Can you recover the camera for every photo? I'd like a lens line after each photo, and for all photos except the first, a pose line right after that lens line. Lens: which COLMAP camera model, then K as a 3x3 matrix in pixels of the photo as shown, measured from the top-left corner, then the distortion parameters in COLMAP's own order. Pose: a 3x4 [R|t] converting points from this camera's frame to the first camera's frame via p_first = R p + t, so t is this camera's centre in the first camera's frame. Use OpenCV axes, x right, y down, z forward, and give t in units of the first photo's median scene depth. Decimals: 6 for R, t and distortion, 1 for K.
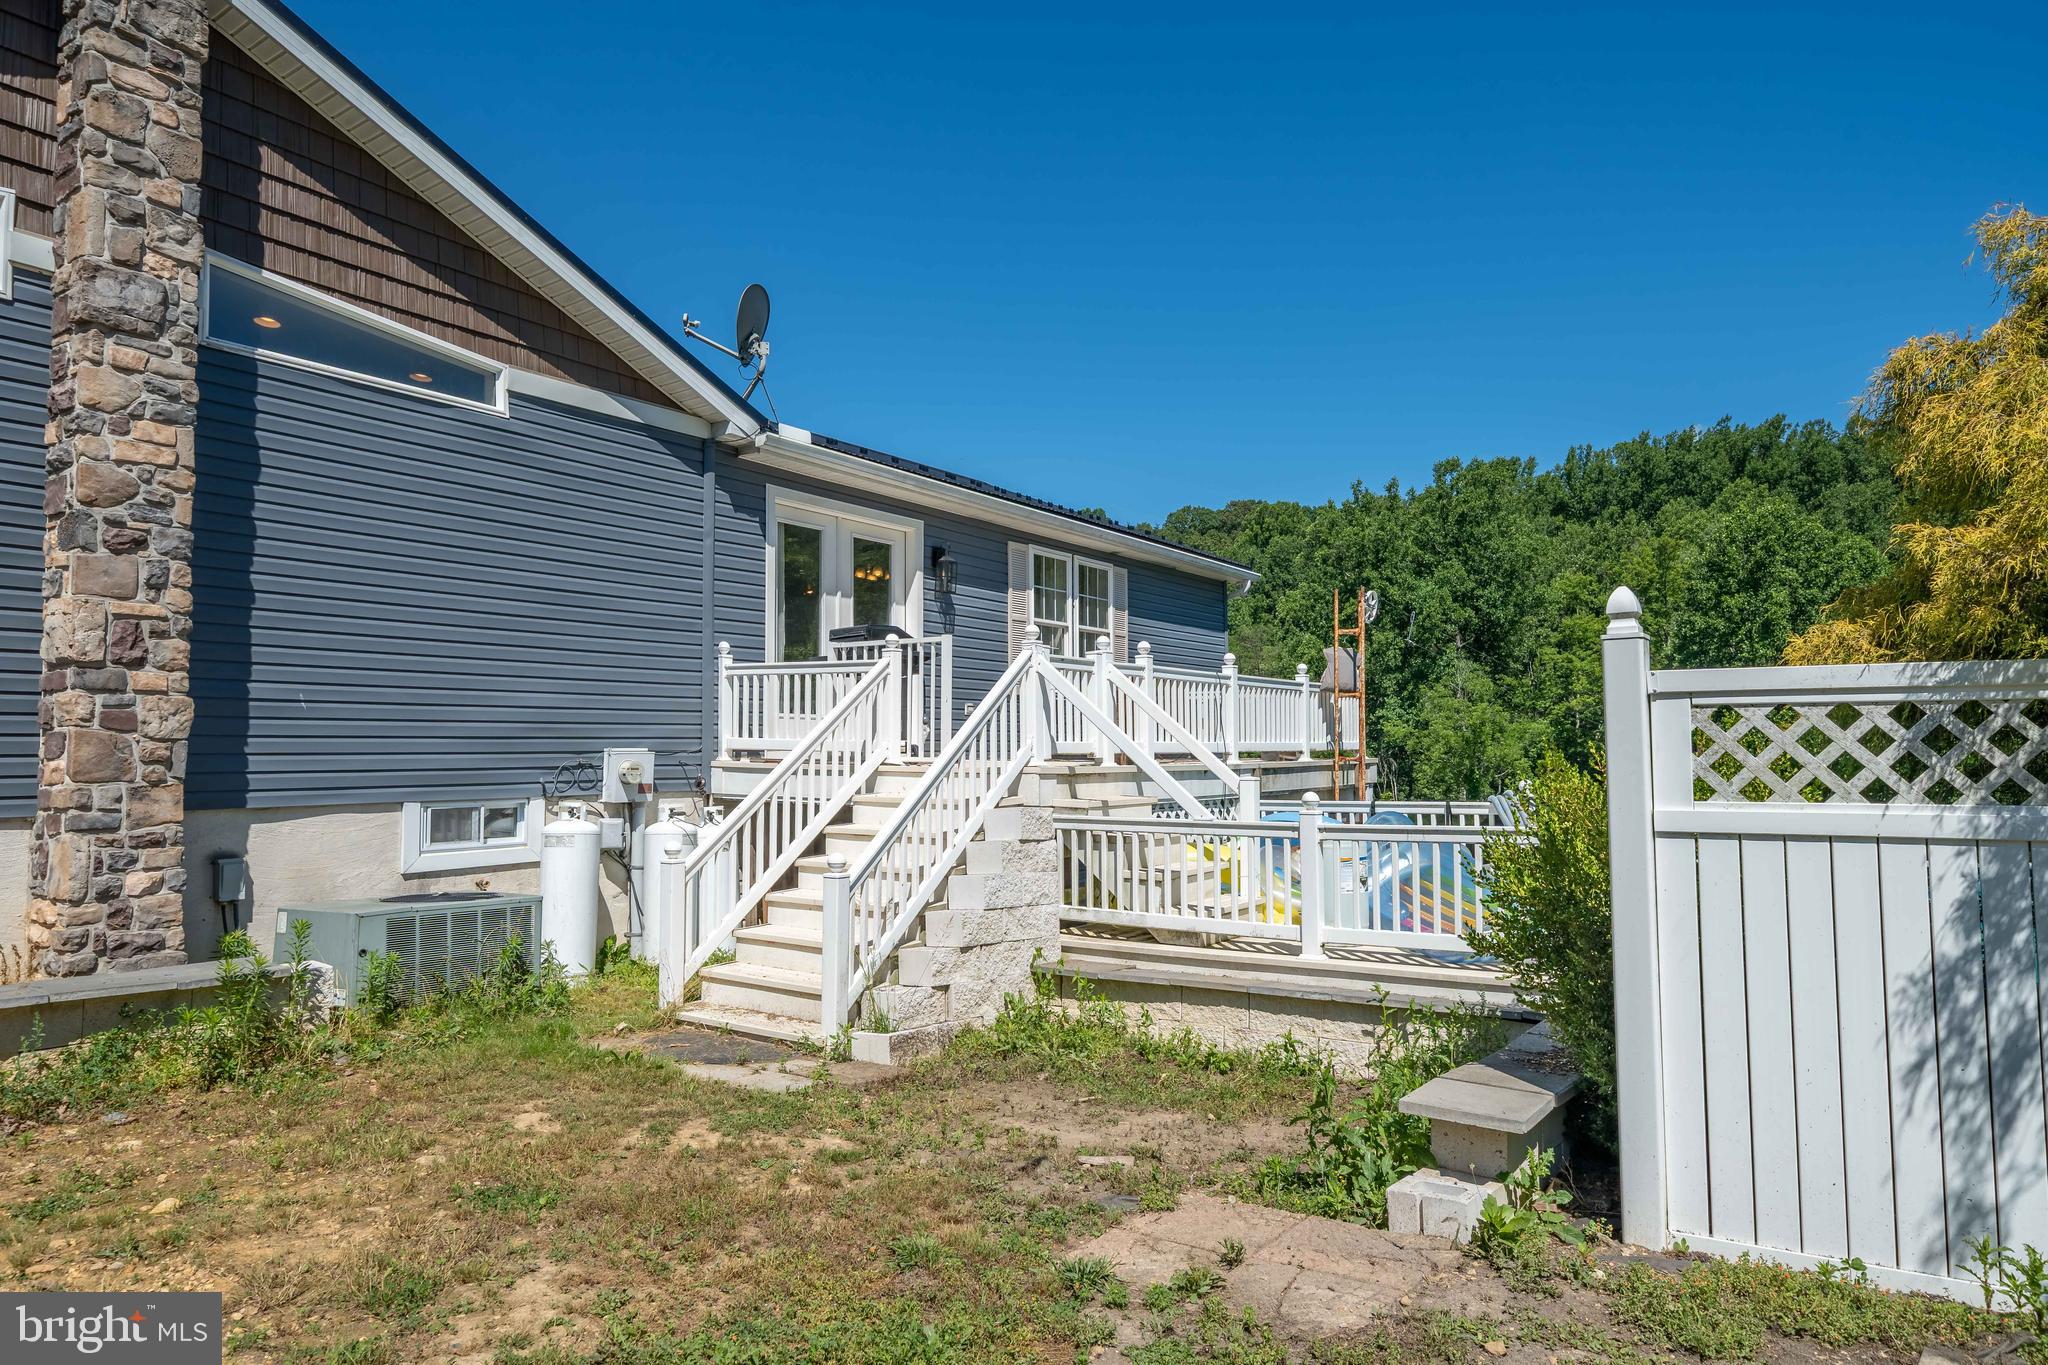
lens RADIAL K [[1239.0, 0, 1024.0], [0, 1239.0, 680.6], [0, 0, 1]] dist [-0.002233, -0.000465]
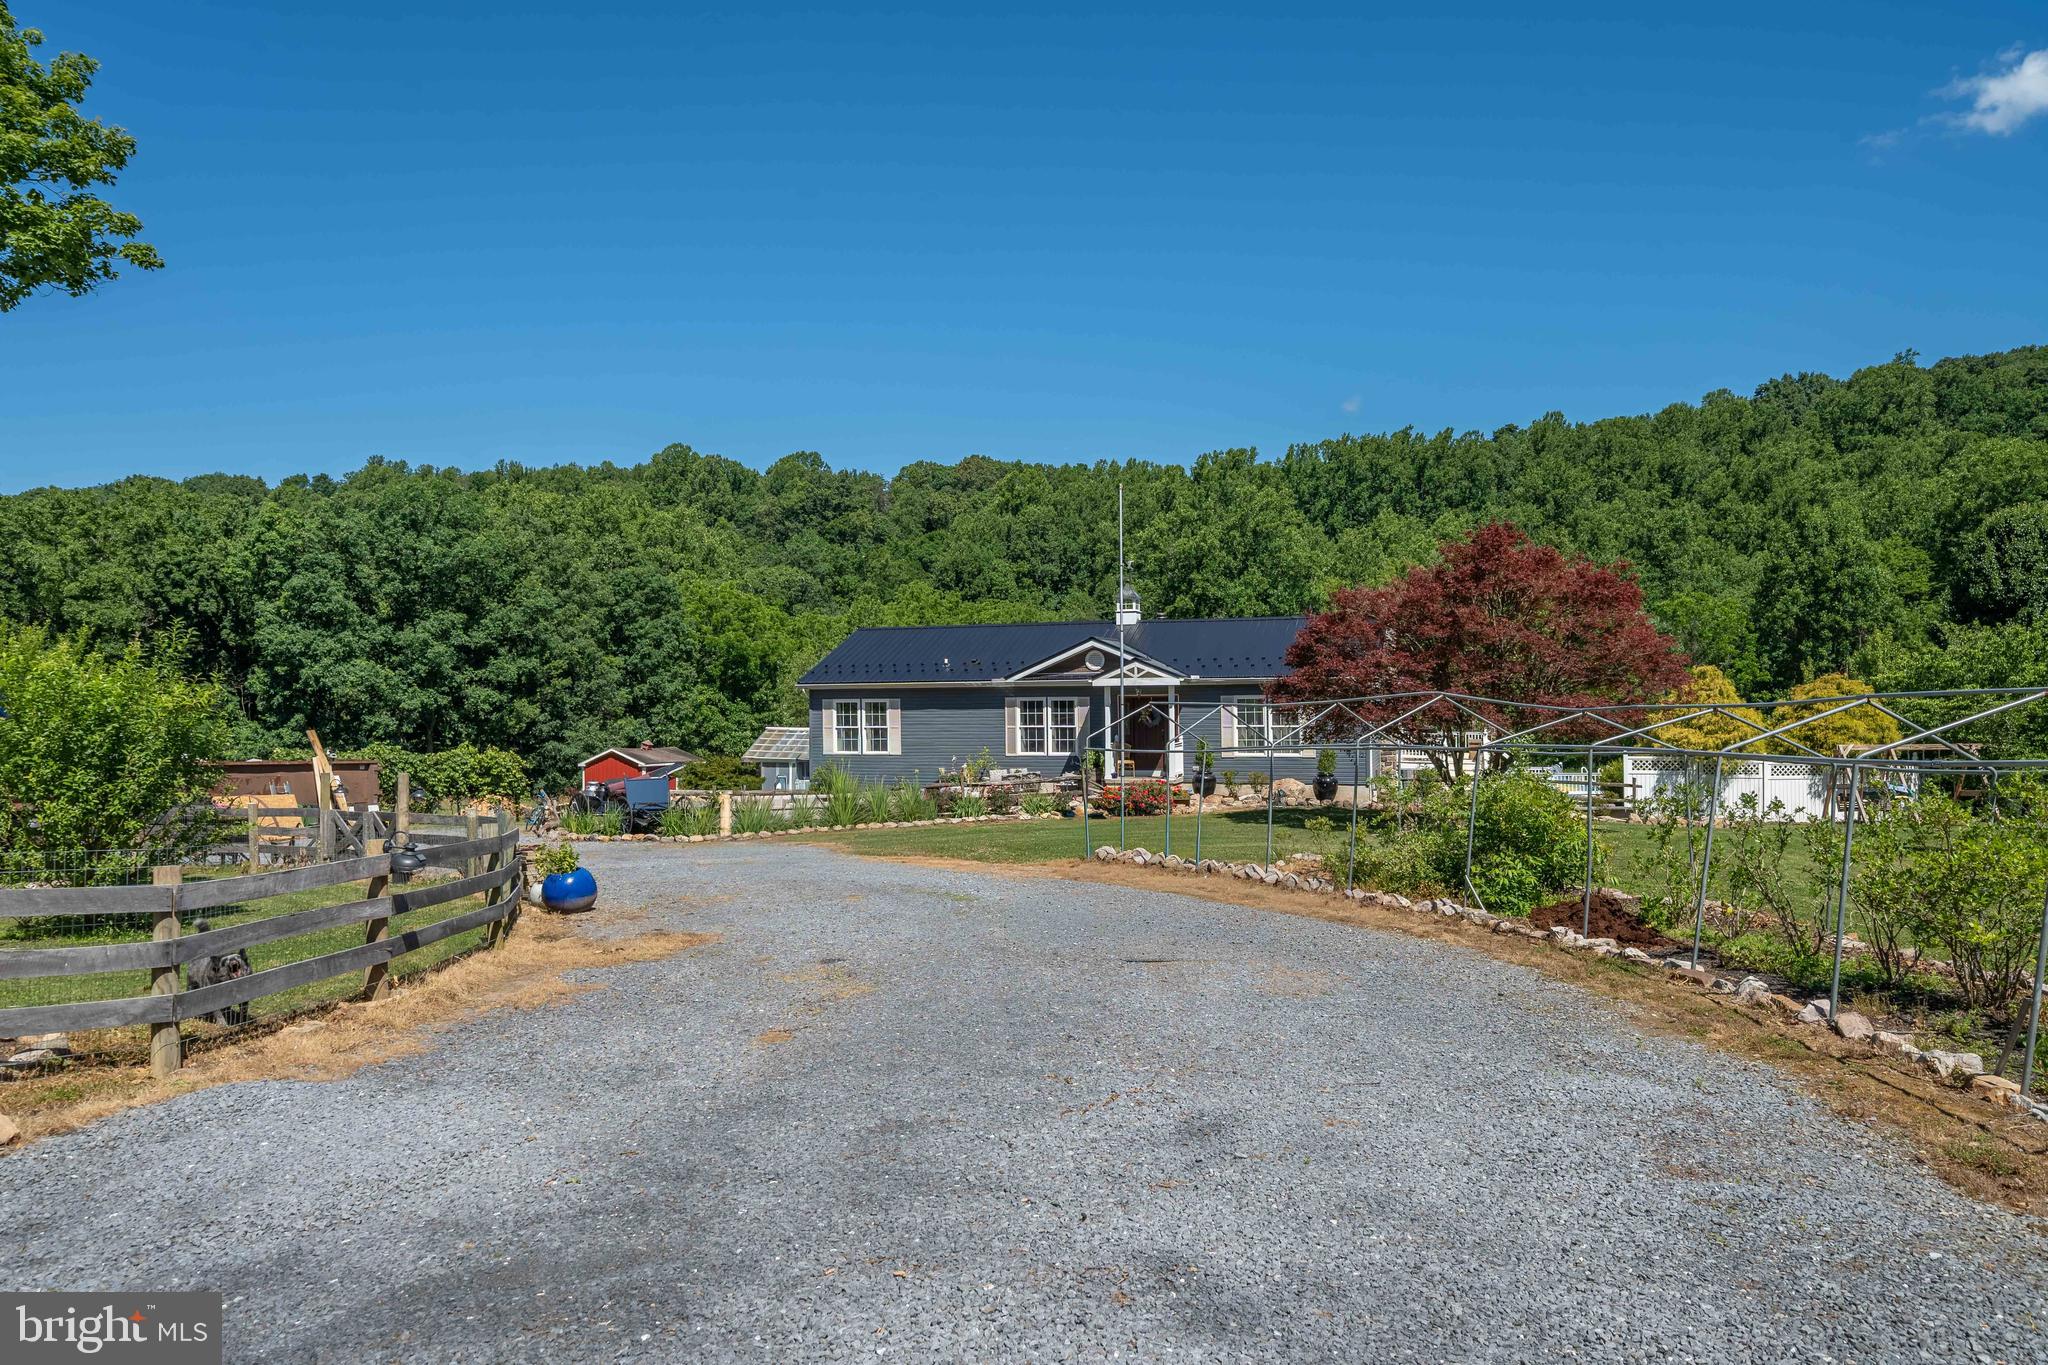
lens RADIAL K [[1400.9, 0, 1022.6], [0, 1400.9, 685.8], [0, 0, 1]] dist [0.007065, 0.000933]
pose [[0.959050, 0.000885, 0.283235, -0.183377], [-0.015439, 0.998672, 0.049155, -0.023333], [-0.282815, -0.051515, 0.957790, -0.216949]]
